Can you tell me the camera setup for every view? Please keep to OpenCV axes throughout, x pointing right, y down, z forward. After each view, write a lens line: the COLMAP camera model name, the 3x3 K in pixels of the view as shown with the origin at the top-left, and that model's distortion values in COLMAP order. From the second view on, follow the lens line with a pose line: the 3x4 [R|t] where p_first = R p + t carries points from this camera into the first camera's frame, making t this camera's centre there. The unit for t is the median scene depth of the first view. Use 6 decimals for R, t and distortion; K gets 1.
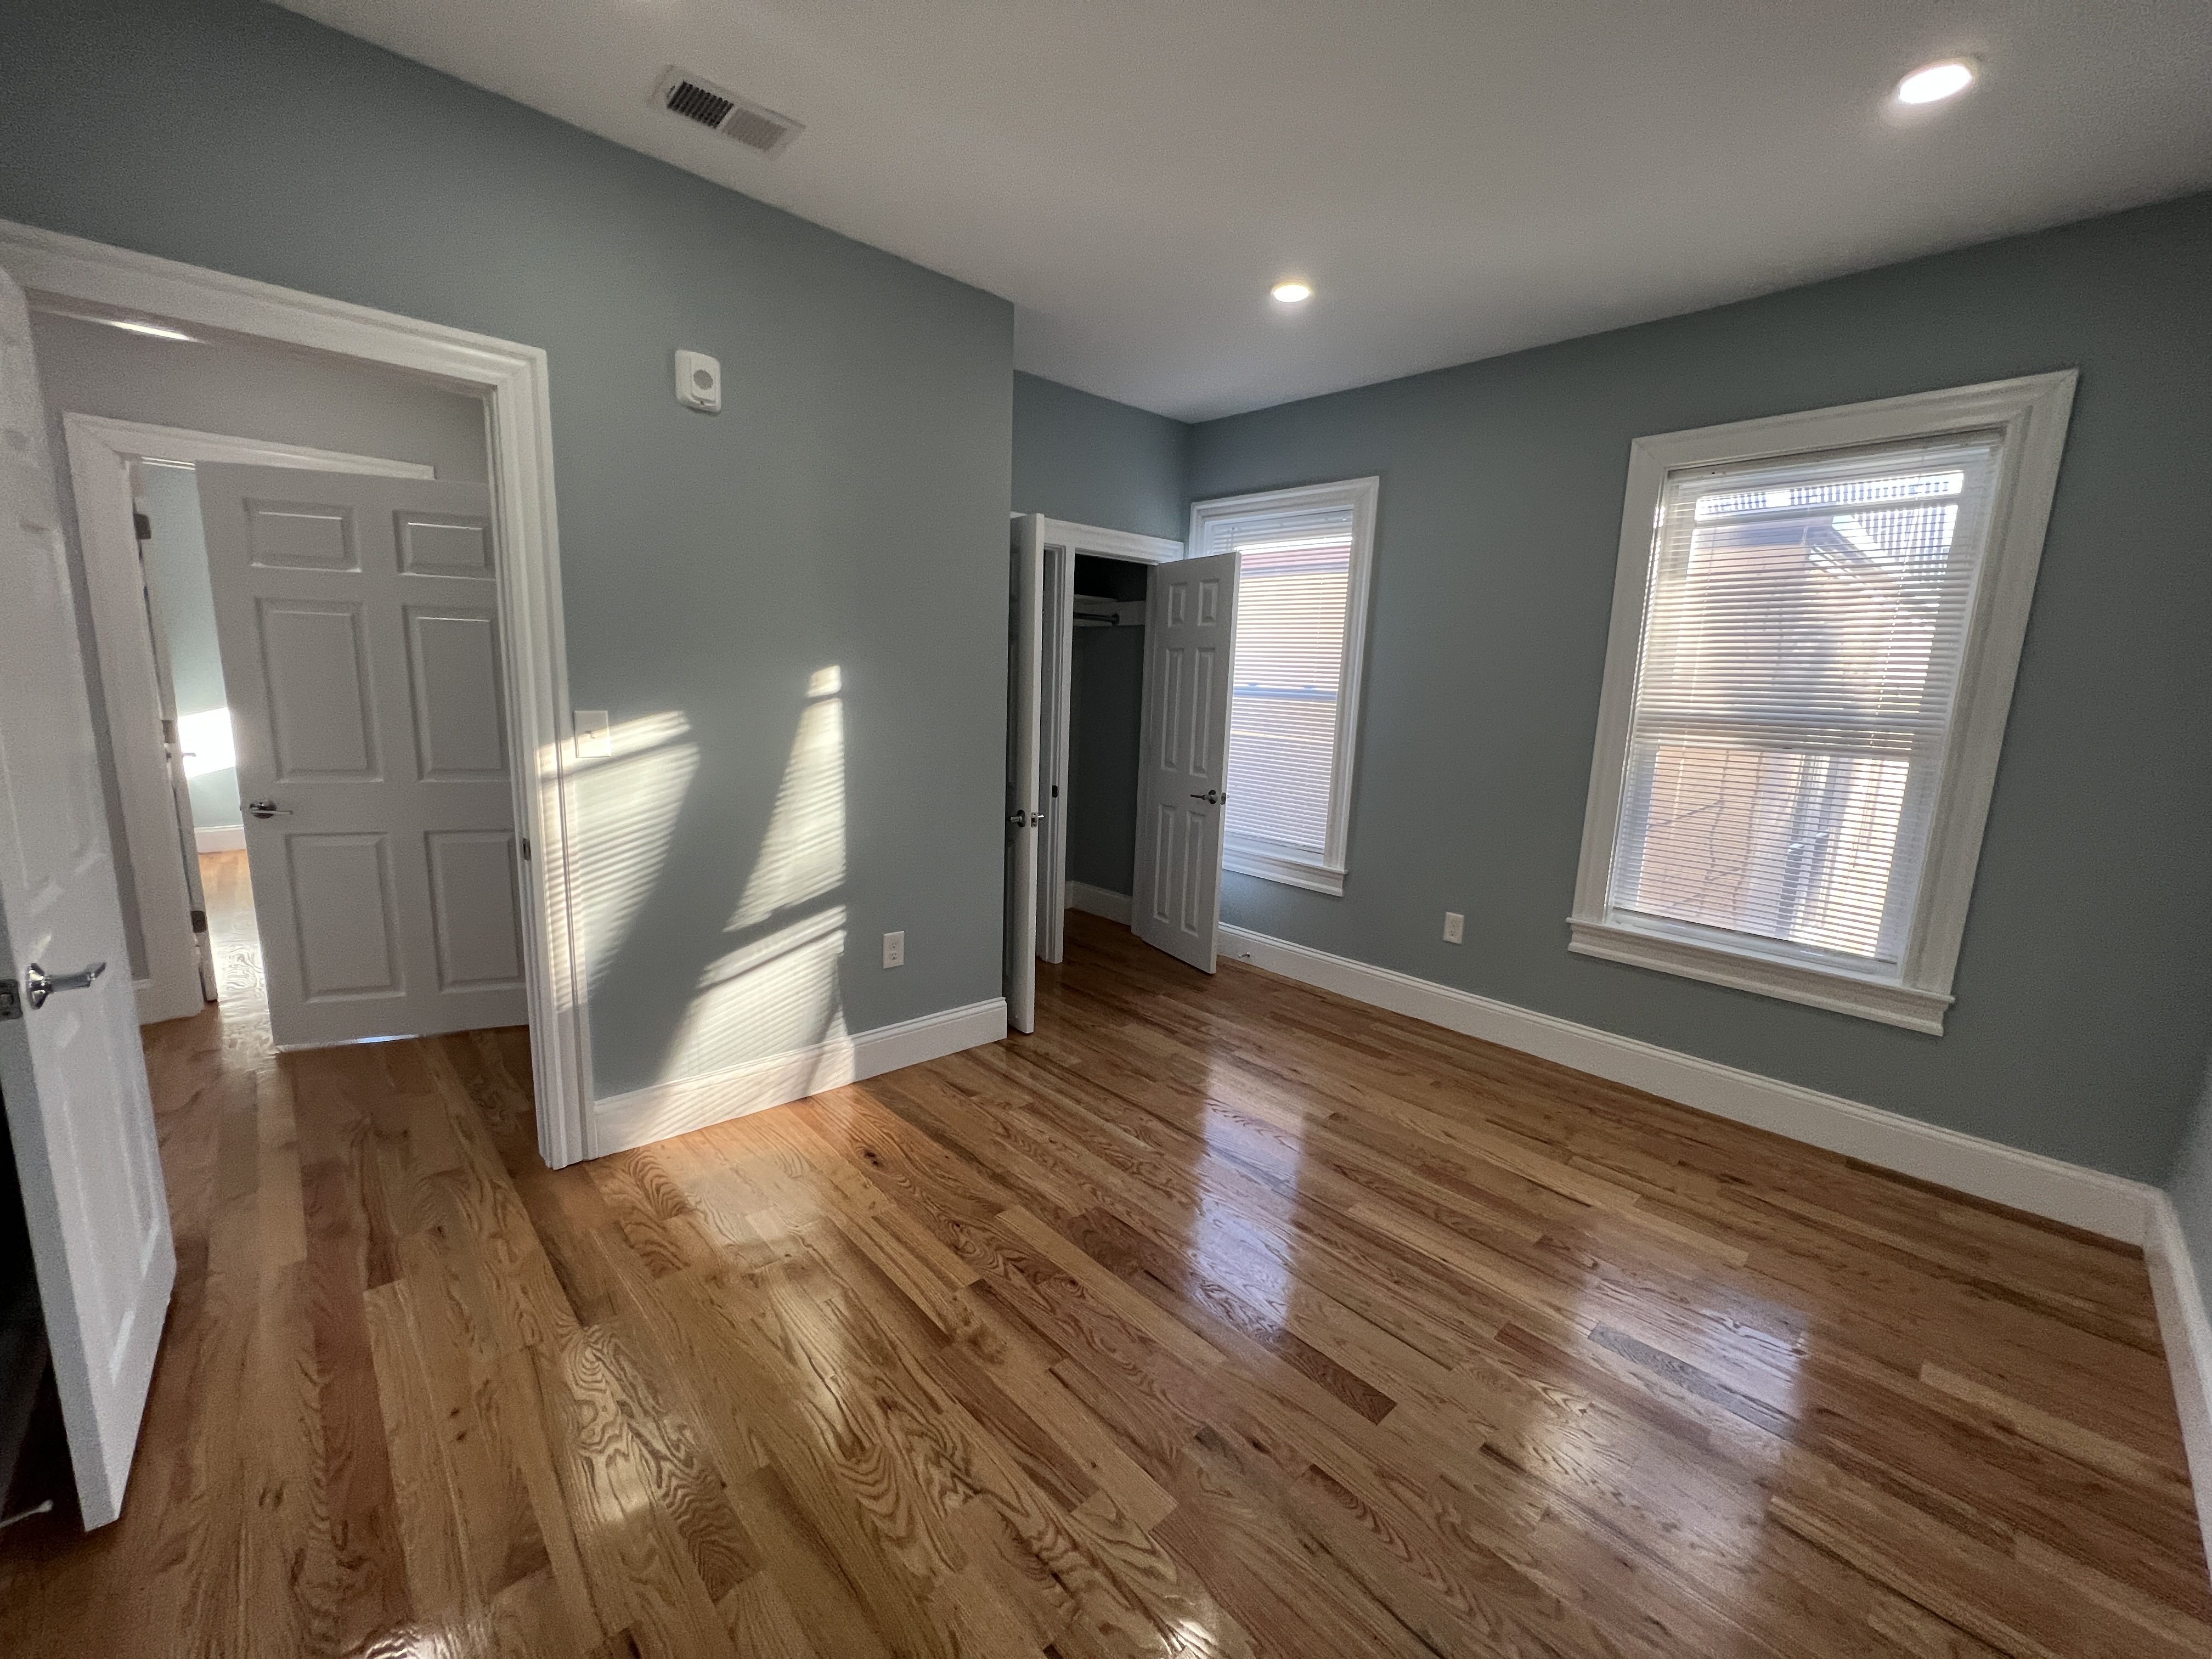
lens RADIAL K [[888.0, 0, 1102.0], [0, 888.0, 827.0], [0, 0, 1]] dist [-0.002328, 0.000811]
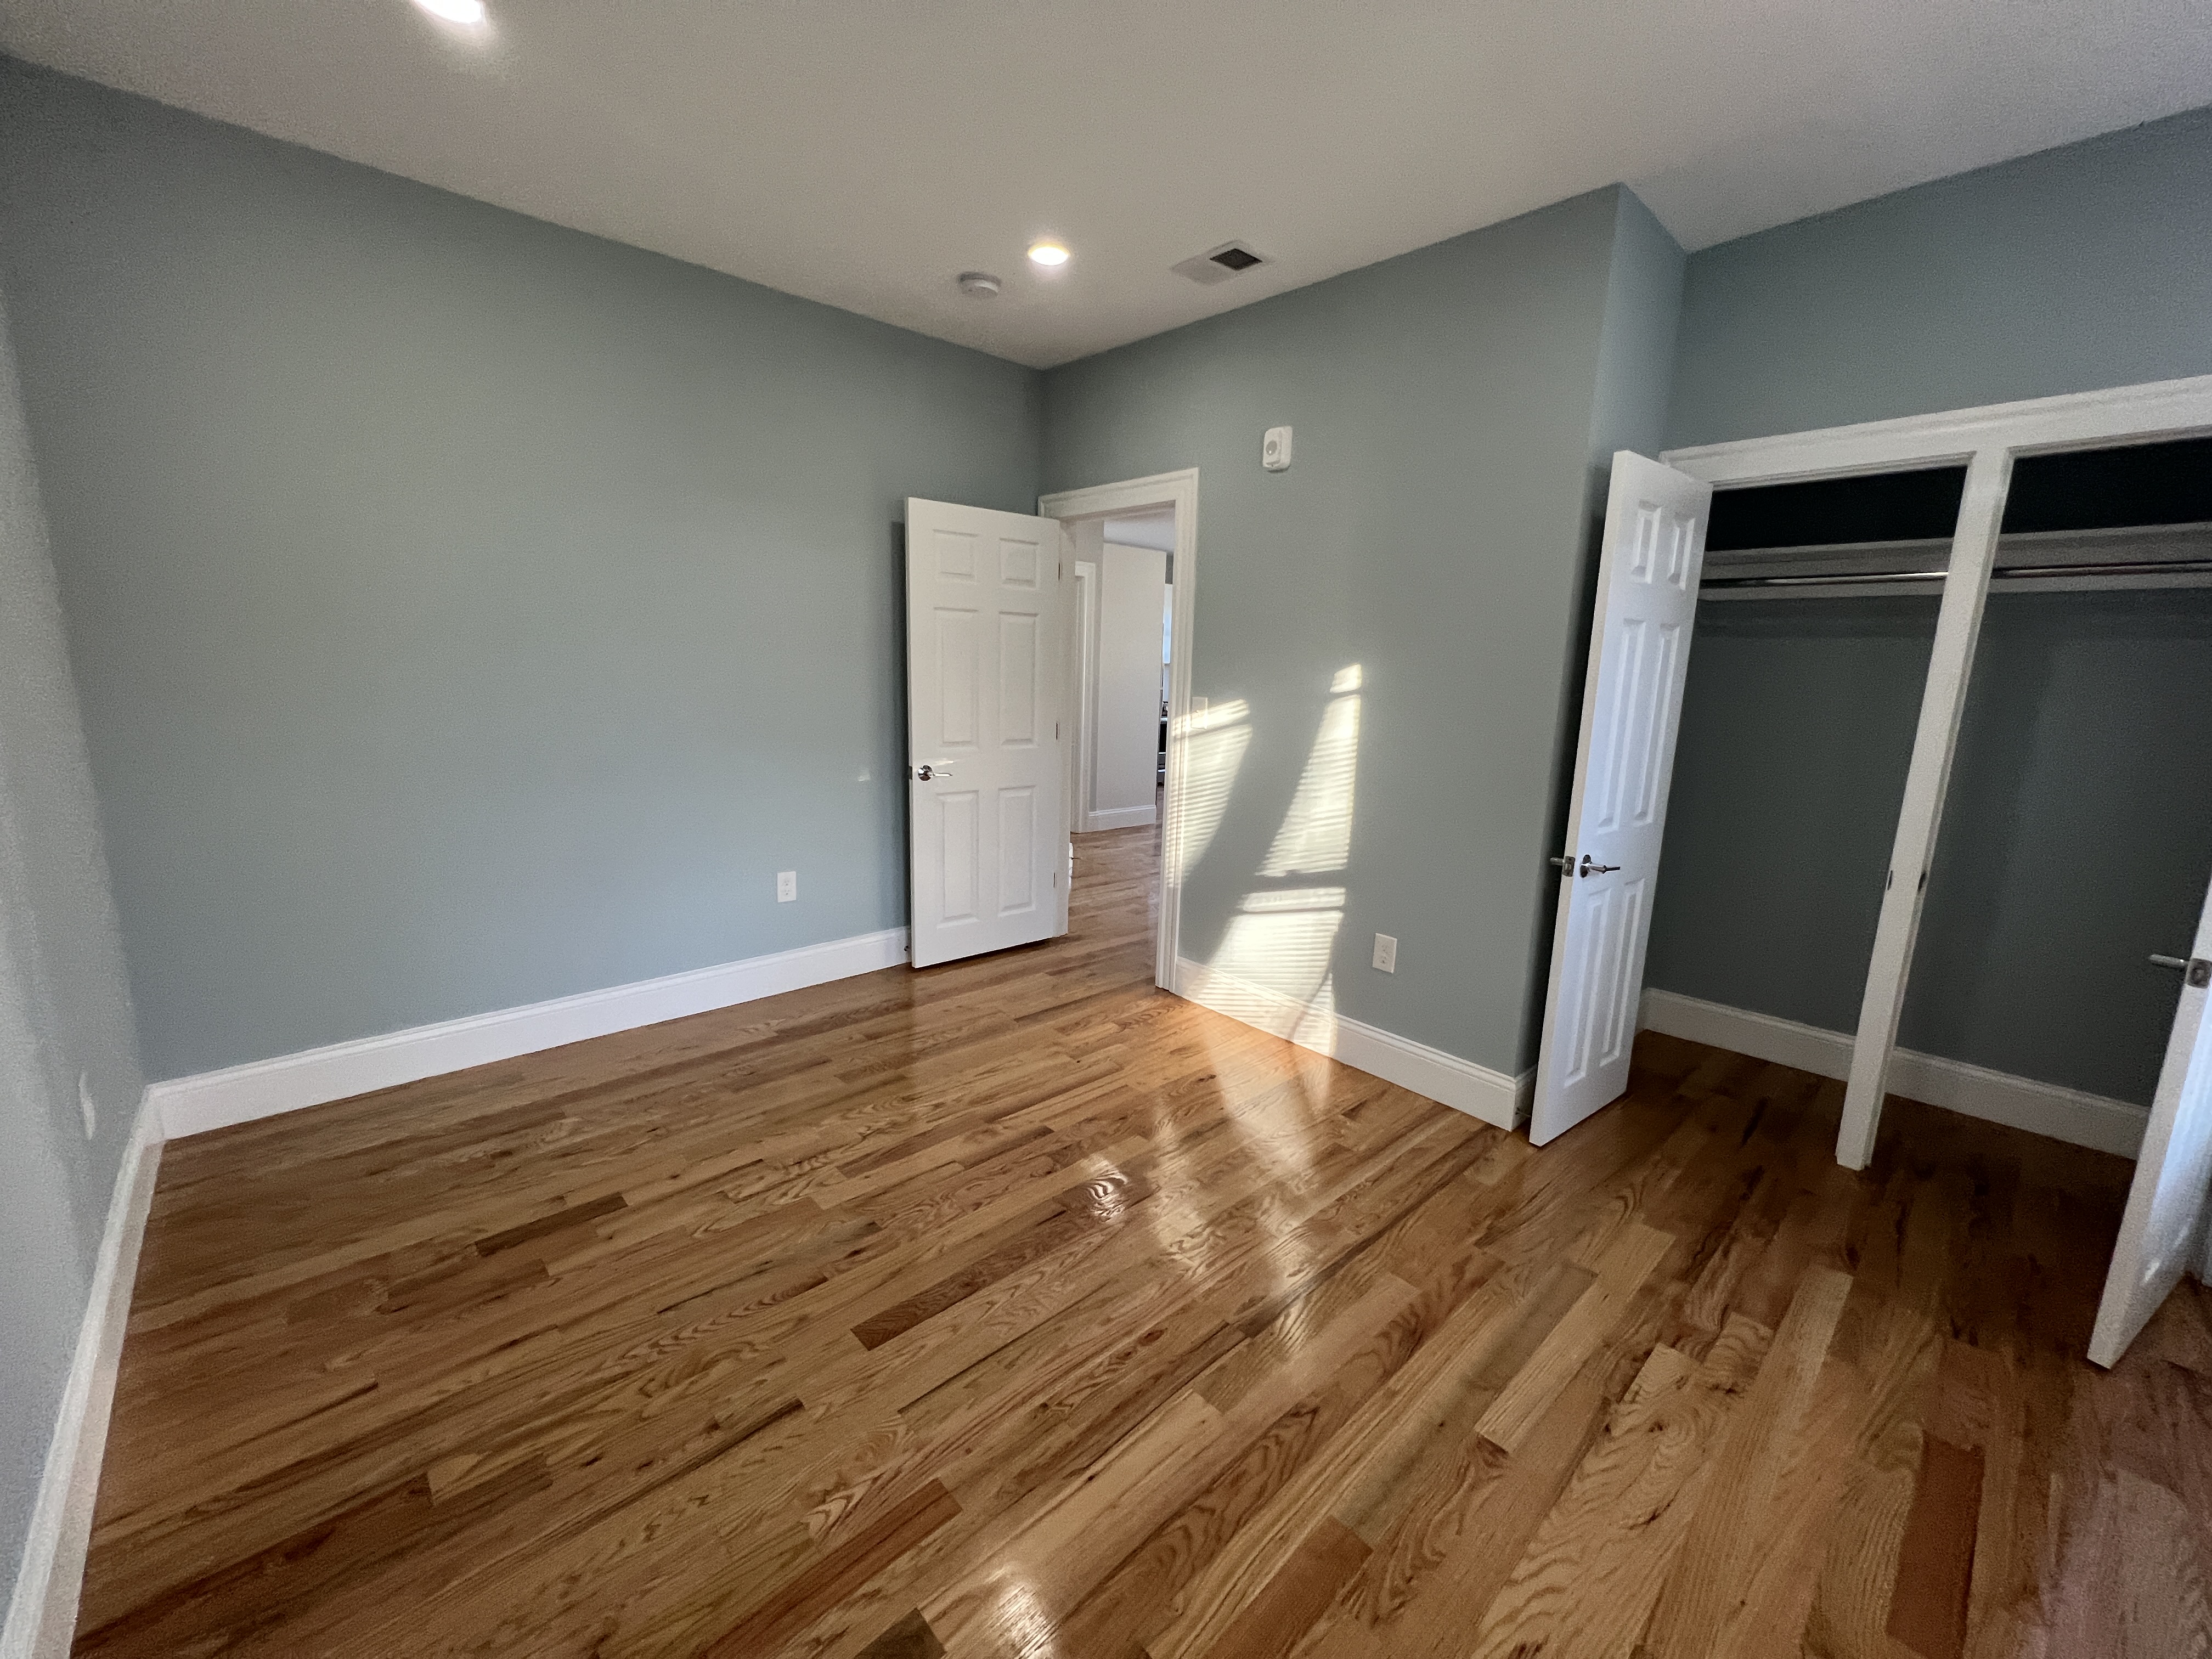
lens RADIAL K [[888.0, 0, 1102.0], [0, 888.0, 827.0], [0, 0, 1]] dist [-0.002328, 0.000811]
pose [[-0.005665, 0.145611, -0.989326, 1.006141], [-0.198690, 0.969452, 0.143824, -0.106635], [0.980046, 0.197384, 0.023440, 0.899785]]
